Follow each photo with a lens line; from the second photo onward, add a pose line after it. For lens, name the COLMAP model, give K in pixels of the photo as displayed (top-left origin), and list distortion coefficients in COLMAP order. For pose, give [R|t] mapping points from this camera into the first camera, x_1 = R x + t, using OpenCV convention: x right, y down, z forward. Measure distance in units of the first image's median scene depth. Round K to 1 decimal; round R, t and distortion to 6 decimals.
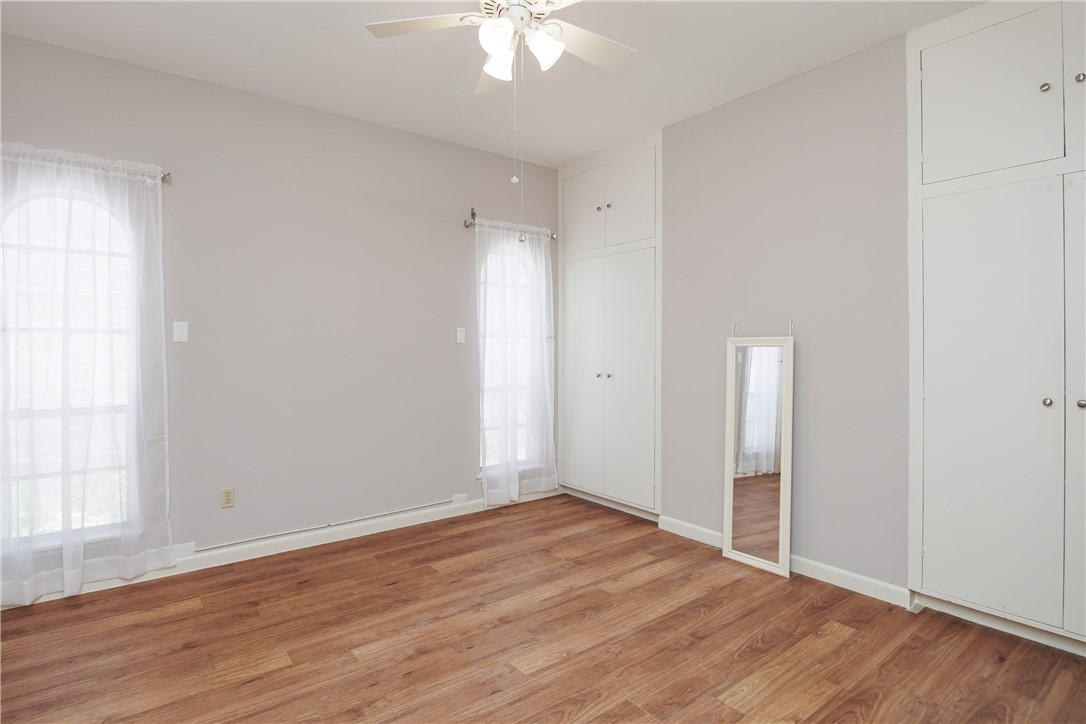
lens RADIAL K [[525.8, 0, 500.1], [0, 525.8, 349.0], [0, 0, 1]] dist [-0.004065, -0.000763]
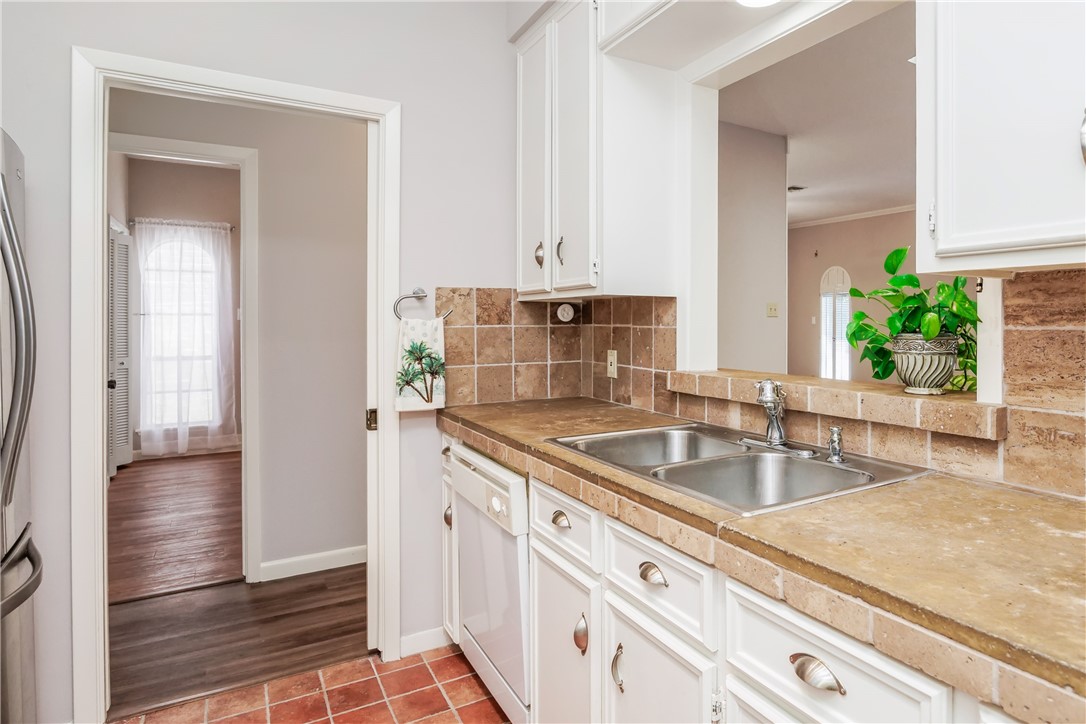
lens RADIAL K [[638.8, 0, 634.1], [0, 638.8, 323.9], [0, 0, 1]] dist [-0.014976, 0.000413]
pose [[0.998959, 0.000261, -0.045610, 0.865174], [-0.000228, 1.000000, 0.000728, -0.003660], [0.045610, -0.000717, 0.998959, -1.146680]]
